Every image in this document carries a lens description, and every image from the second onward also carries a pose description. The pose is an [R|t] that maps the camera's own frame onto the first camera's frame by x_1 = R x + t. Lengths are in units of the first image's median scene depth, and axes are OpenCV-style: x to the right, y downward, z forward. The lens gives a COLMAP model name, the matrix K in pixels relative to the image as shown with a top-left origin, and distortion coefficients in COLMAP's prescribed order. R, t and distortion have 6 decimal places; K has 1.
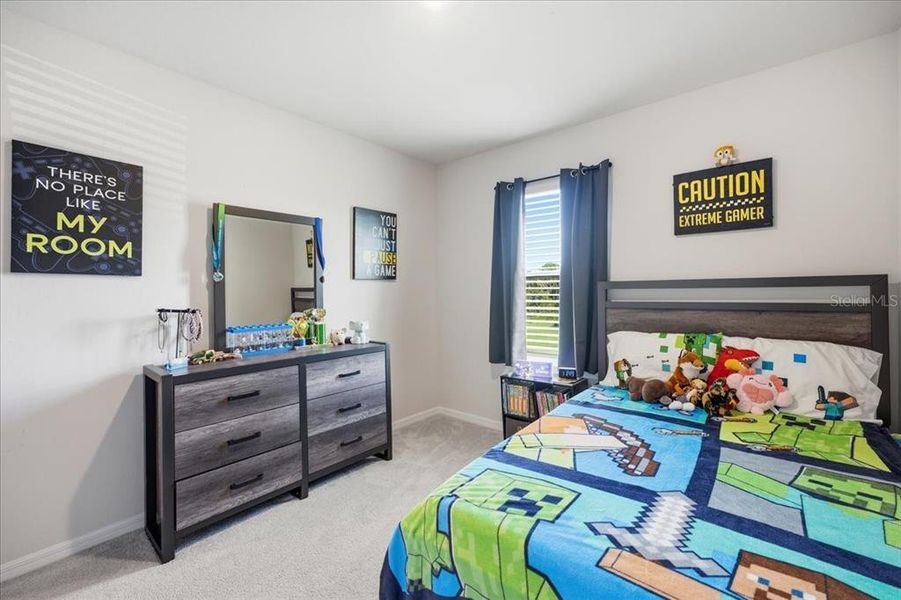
lens RADIAL K [[379.7, 0, 489.3], [0, 379.7, 301.4], [0, 0, 1]] dist [0.001029, 0.000281]
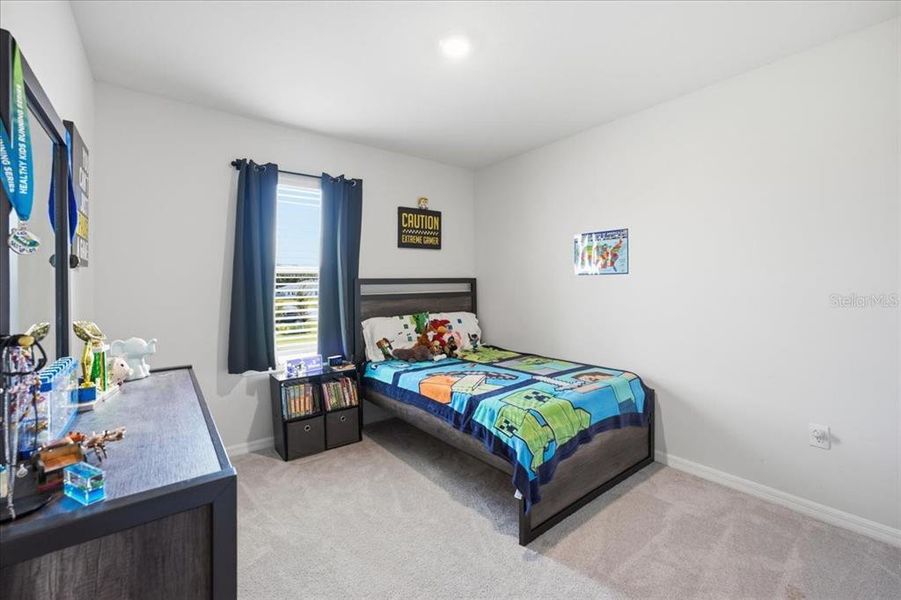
lens RADIAL K [[378.9, 0, 460.0], [0, 378.9, 288.2], [0, 0, 1]] dist [-0.001099, 0.000454]
pose [[0.266261, -0.006279, 0.963880, -0.880698], [0.030403, 0.999536, -0.001887, -0.010435], [-0.963421, 0.029807, 0.266329, 0.417314]]
